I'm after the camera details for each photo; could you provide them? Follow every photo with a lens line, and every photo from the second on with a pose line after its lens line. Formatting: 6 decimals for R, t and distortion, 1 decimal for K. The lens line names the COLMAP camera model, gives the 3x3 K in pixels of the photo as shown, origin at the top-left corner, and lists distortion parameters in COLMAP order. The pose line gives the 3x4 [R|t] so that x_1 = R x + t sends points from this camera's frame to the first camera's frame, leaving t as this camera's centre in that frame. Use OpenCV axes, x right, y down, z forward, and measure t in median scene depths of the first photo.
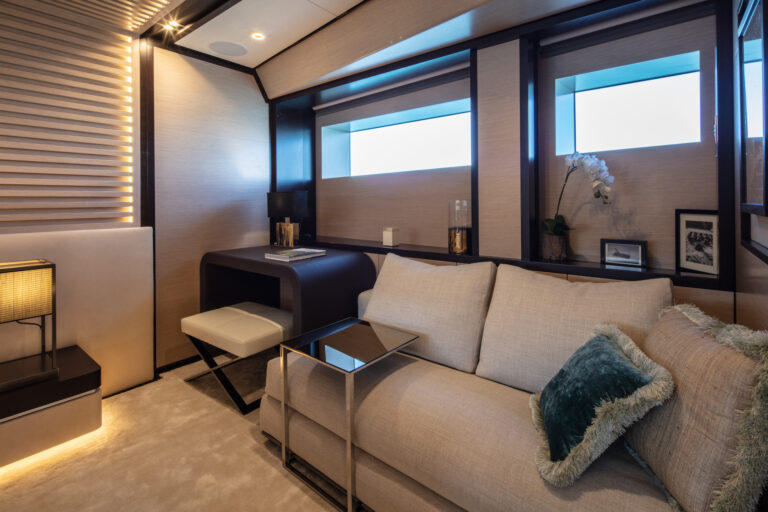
lens RADIAL K [[367.6, 0, 380.9], [0, 367.6, 202.1], [0, 0, 1]] dist [-0.000835, -0.000310]
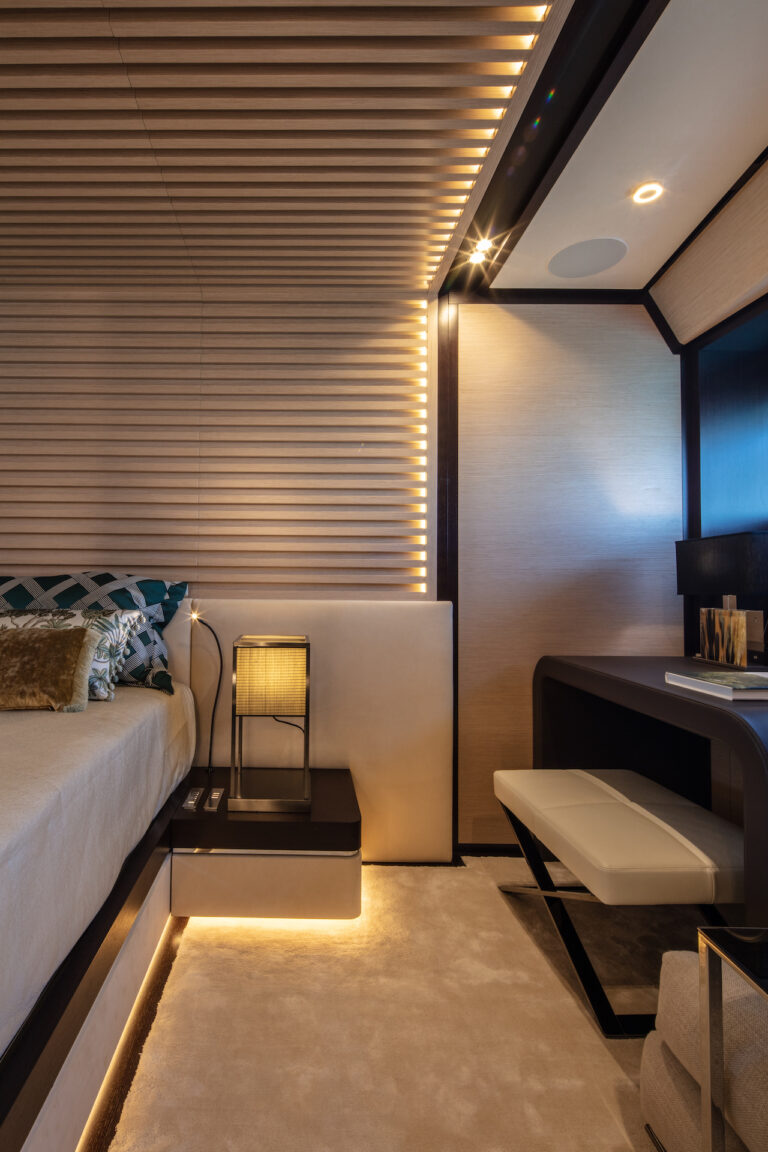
lens RADIAL K [[572.9, 0, 293.6], [0, 572.9, 563.5], [0, 0, 1]] dist [0.000689, -0.000257]
pose [[0.615317, -0.012727, -0.788177, -0.050684], [-0.015327, 0.999487, -0.028104, 0.037772], [0.788131, 0.029374, 0.614806, 0.236600]]
